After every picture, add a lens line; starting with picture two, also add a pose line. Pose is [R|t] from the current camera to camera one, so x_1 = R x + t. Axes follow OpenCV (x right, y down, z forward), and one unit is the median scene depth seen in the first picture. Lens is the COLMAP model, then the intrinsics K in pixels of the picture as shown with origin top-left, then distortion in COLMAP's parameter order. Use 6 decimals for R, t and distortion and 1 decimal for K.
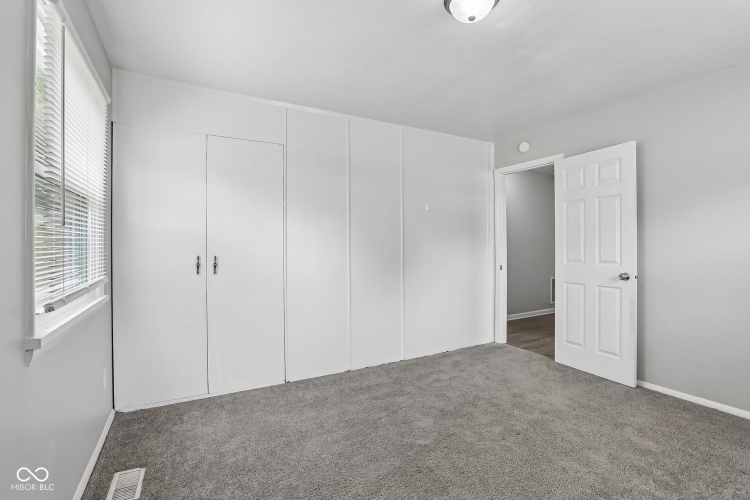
lens RADIAL K [[350.1, 0, 376.8], [0, 350.1, 246.9], [0, 0, 1]] dist [-0.057786, 0.022608]
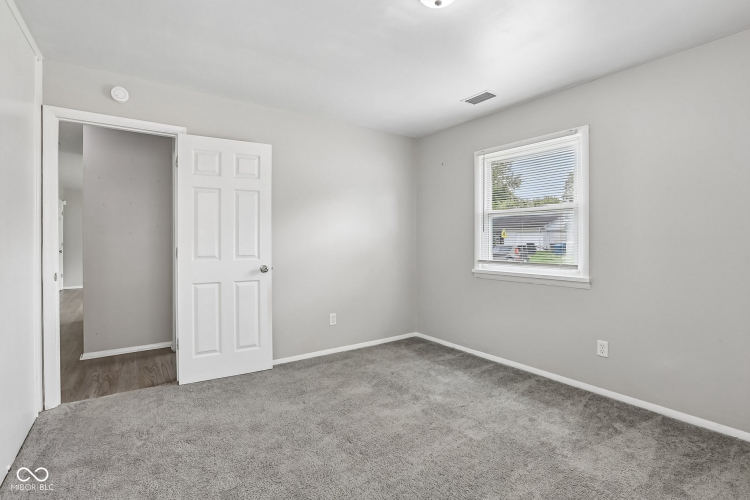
lens RADIAL K [[349.8, 0, 372.2], [0, 349.8, 239.9], [0, 0, 1]] dist [-0.025514, 0.000399]
pose [[-0.096233, 0.002478, 0.995356, -0.368512], [0.001927, 0.999995, -0.002304, -0.000570], [-0.995357, 0.001697, -0.096238, 0.717354]]
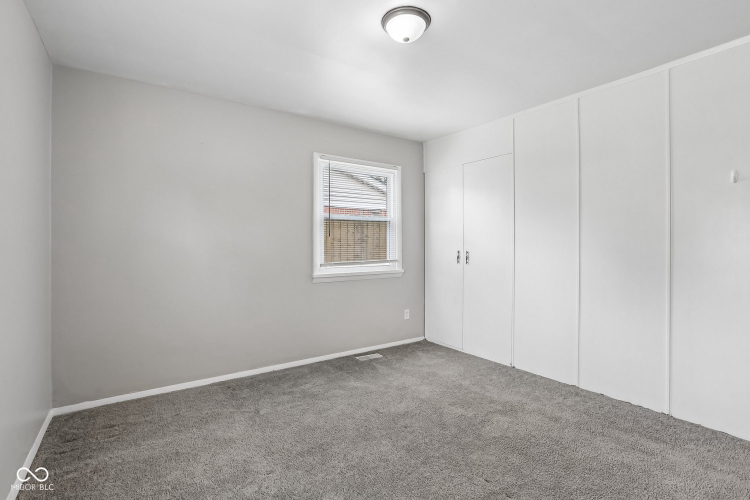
lens RADIAL K [[350.1, 0, 376.8], [0, 350.1, 246.9], [0, 0, 1]] dist [-0.057786, 0.022608]
pose [[0.100606, 0.009048, -0.994885, 0.775776], [-0.002587, 0.999958, 0.008833, -0.000981], [0.994923, 0.001685, 0.100625, 0.444801]]
